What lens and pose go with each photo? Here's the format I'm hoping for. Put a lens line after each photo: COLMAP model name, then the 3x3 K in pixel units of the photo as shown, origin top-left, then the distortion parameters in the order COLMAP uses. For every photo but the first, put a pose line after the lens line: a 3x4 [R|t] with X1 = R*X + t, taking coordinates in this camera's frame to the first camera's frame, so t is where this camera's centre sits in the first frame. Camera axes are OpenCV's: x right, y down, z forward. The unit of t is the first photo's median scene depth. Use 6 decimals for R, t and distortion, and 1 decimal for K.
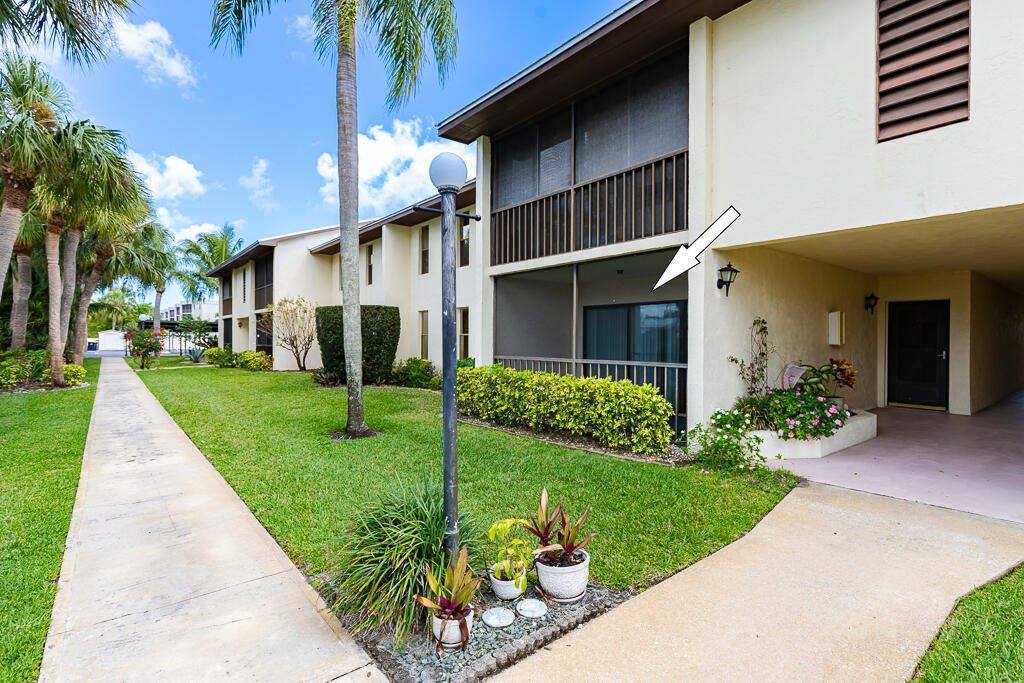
lens RADIAL K [[507.9, 0, 515.7], [0, 507.9, 341.0], [0, 0, 1]] dist [-0.000237, -0.000388]
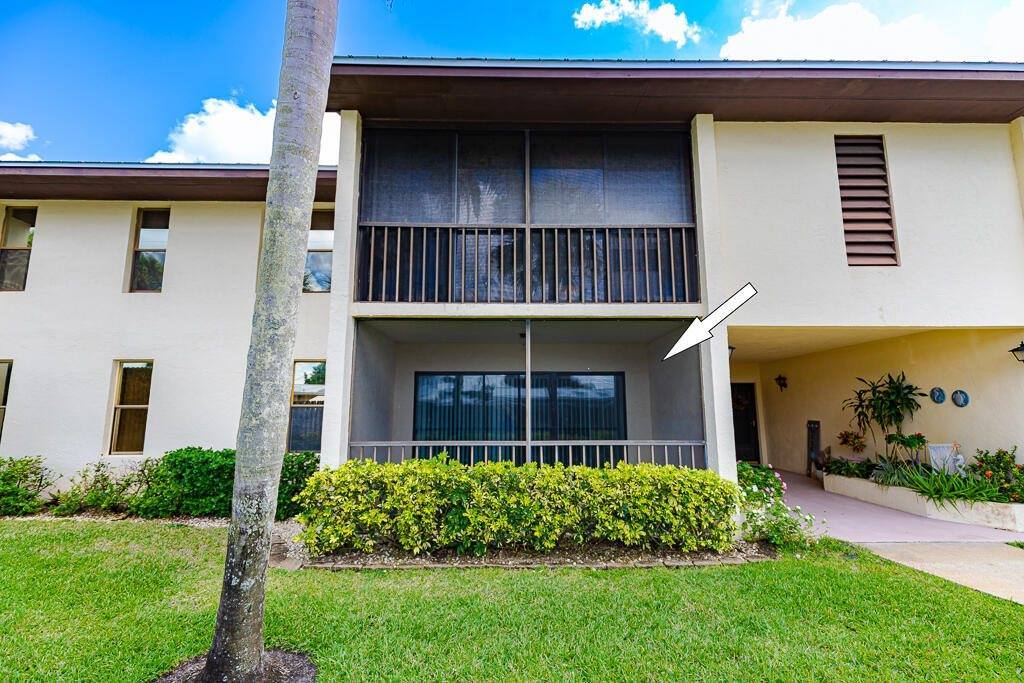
lens RADIAL K [[467.4, 0, 511.8], [0, 467.4, 344.2], [0, 0, 1]] dist [0.005587, 0.000172]
pose [[0.617518, 0.115361, 0.778051, -0.557029], [0.004347, 0.988670, -0.150040, -0.003888], [-0.786544, 0.096035, 0.610021, 0.697683]]
